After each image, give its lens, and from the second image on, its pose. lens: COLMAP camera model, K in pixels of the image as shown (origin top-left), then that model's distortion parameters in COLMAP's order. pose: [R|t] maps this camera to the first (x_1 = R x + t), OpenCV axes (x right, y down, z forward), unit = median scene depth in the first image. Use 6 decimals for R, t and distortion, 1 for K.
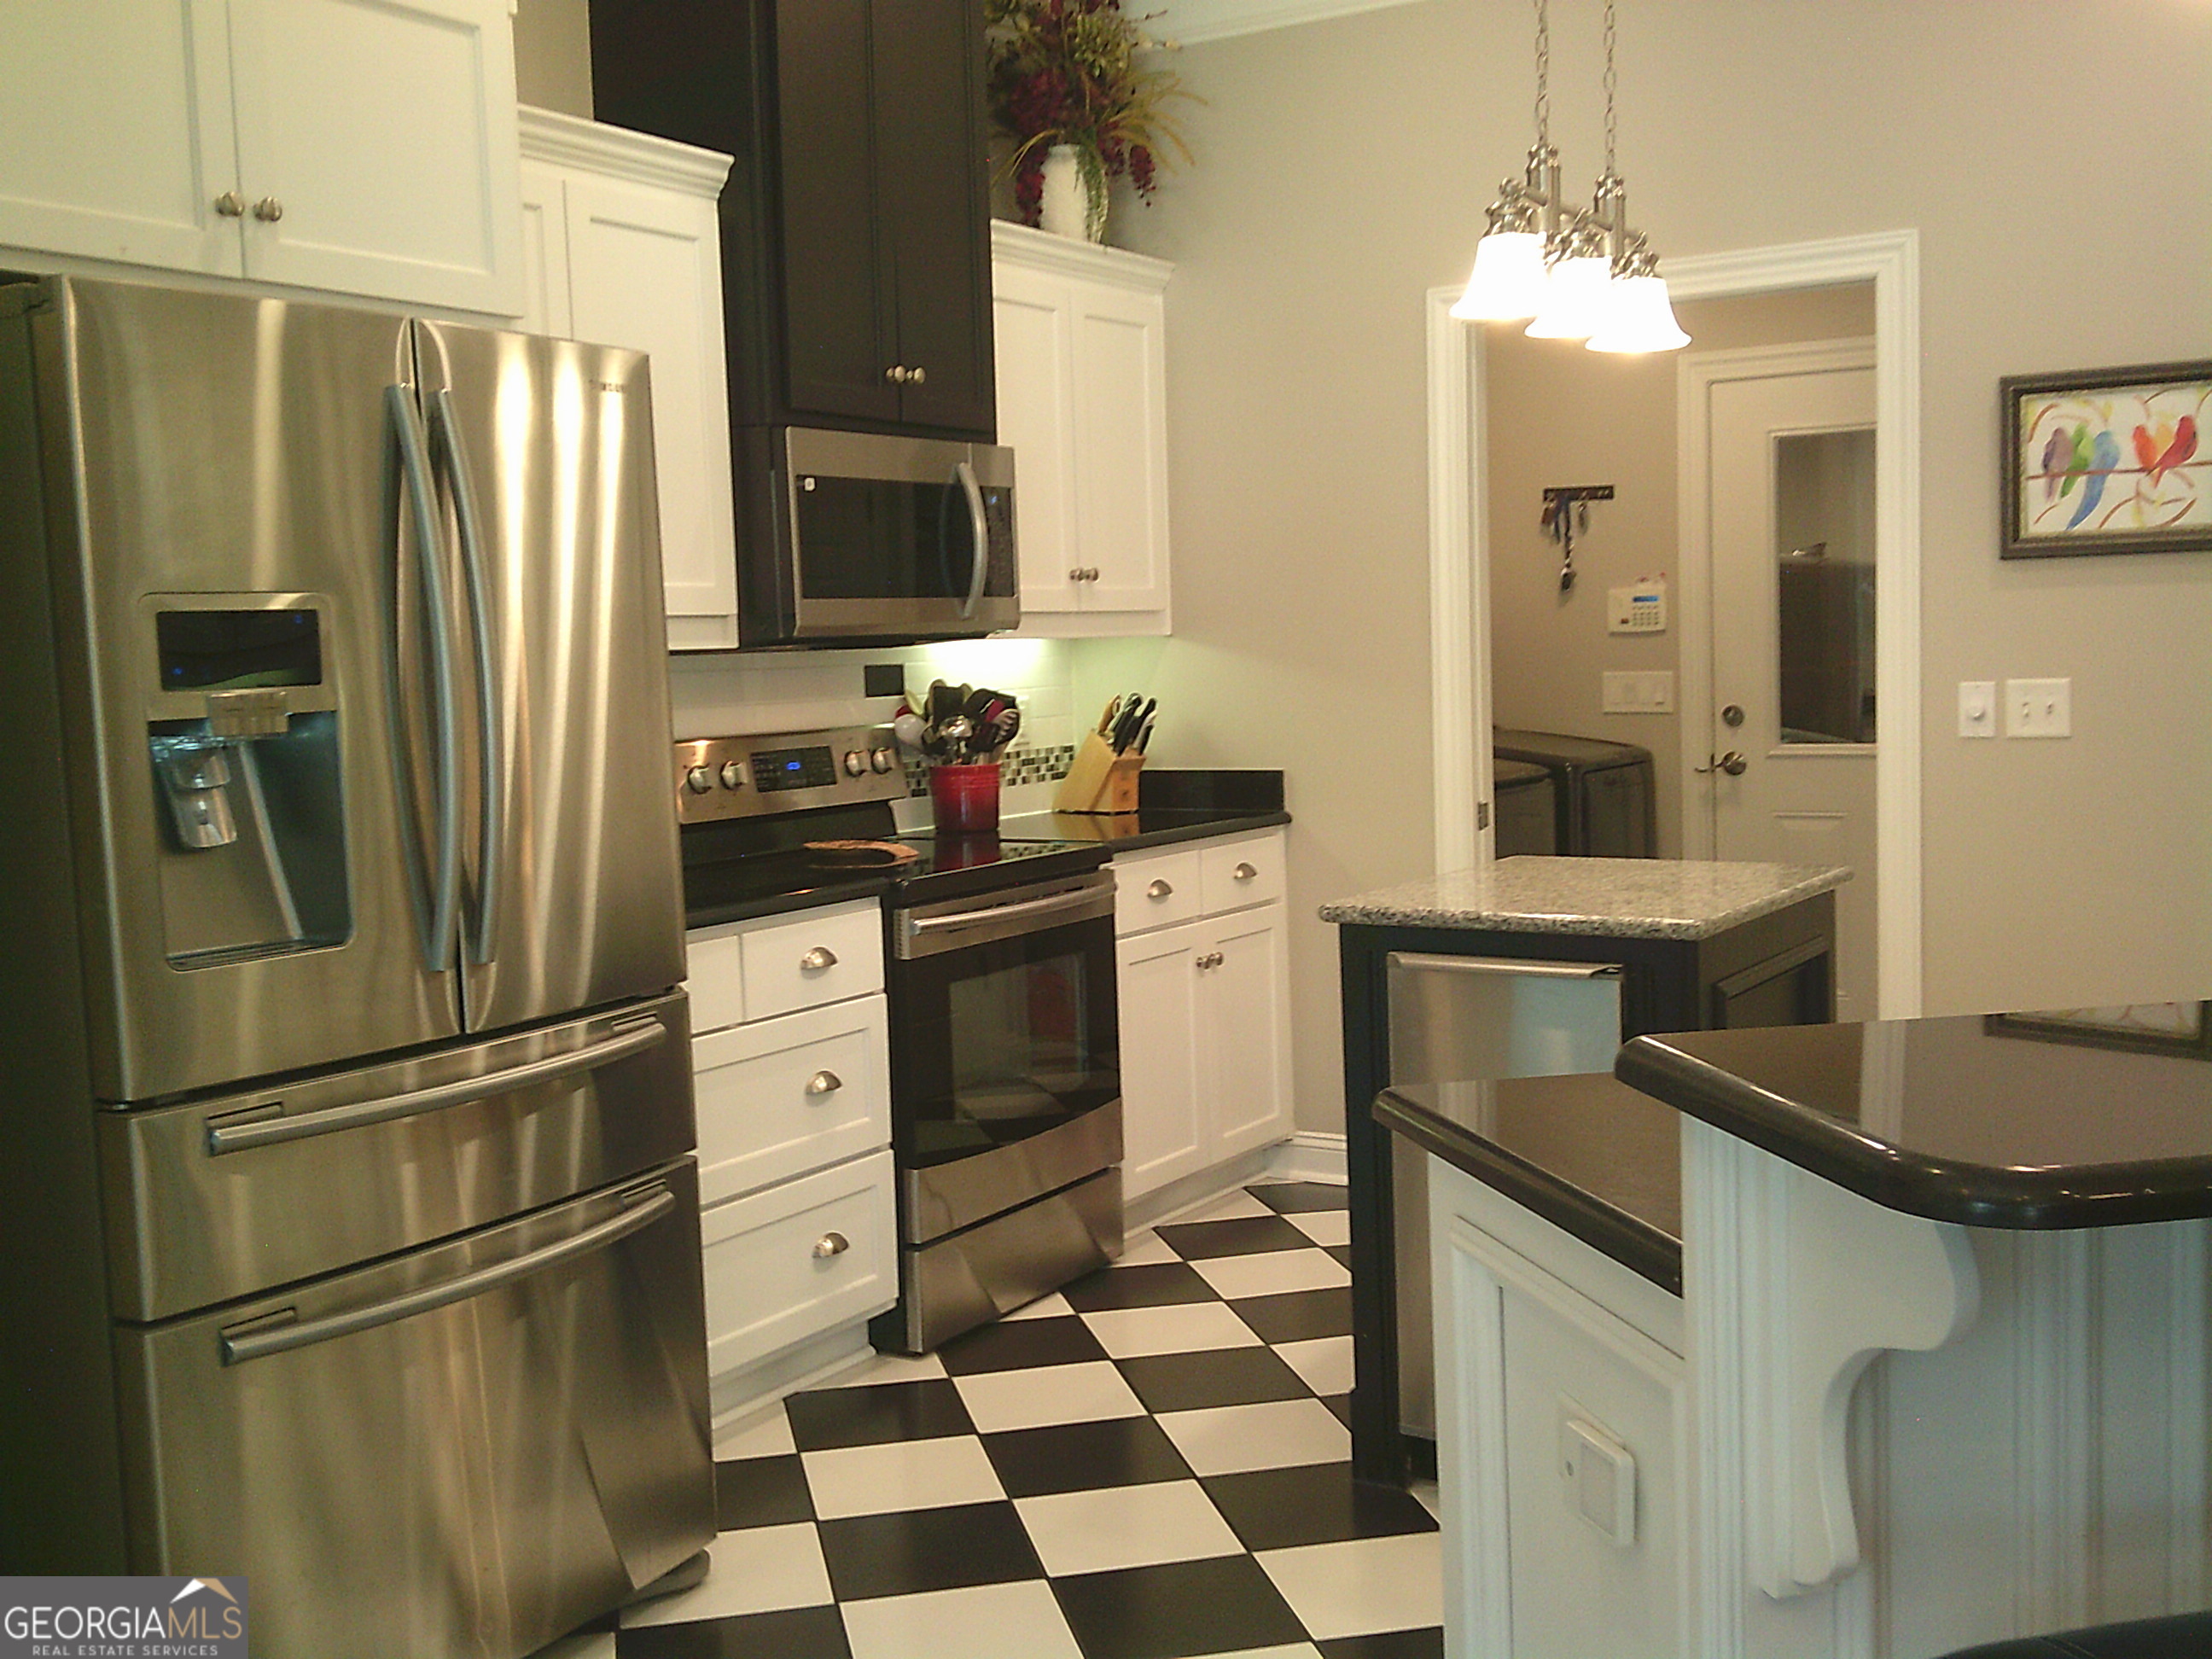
lens RADIAL K [[2246.4, 0, 1106.0], [0, 2246.4, 829.5], [0, 0, 1]] dist [0.116492, -0.217662]
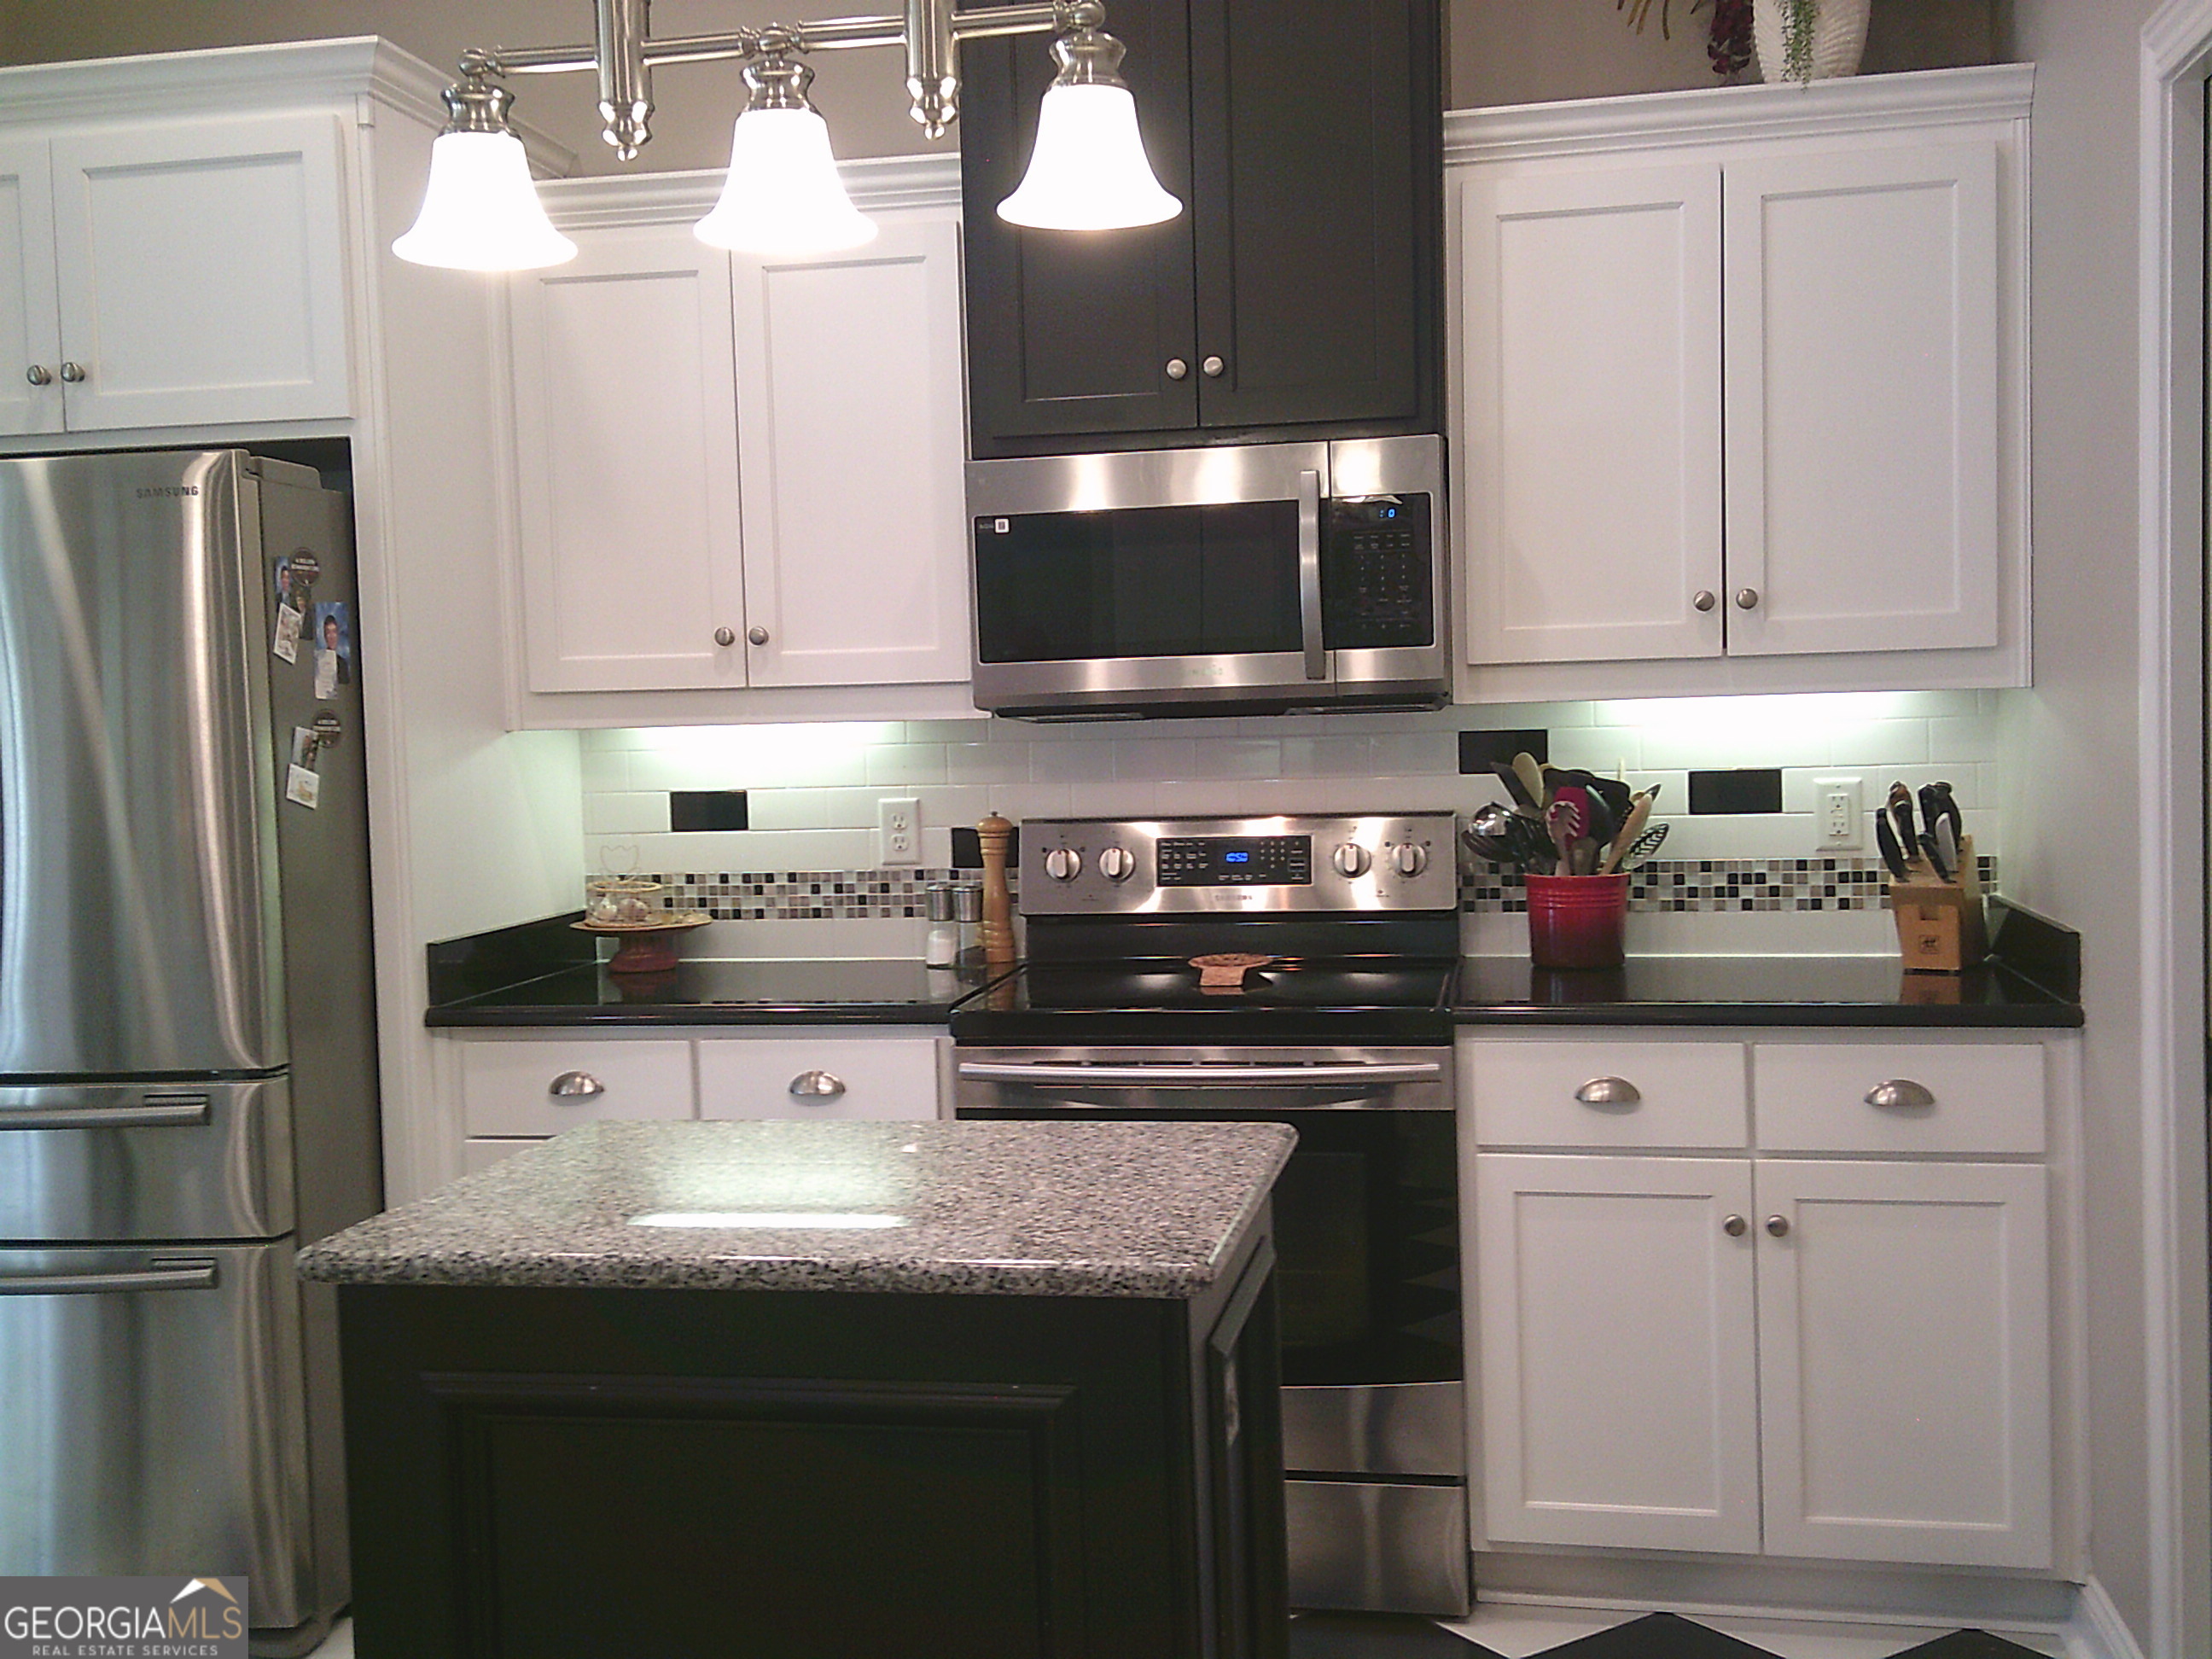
lens RADIAL K [[2246.4, 0, 1106.0], [0, 2246.4, 829.5], [0, 0, 1]] dist [0.116492, -0.217662]
pose [[0.371146, 0.072844, -0.925713, 0.543964], [-0.061738, 0.996648, 0.053674, -0.071964], [0.926520, 0.037230, 0.374399, 0.594302]]
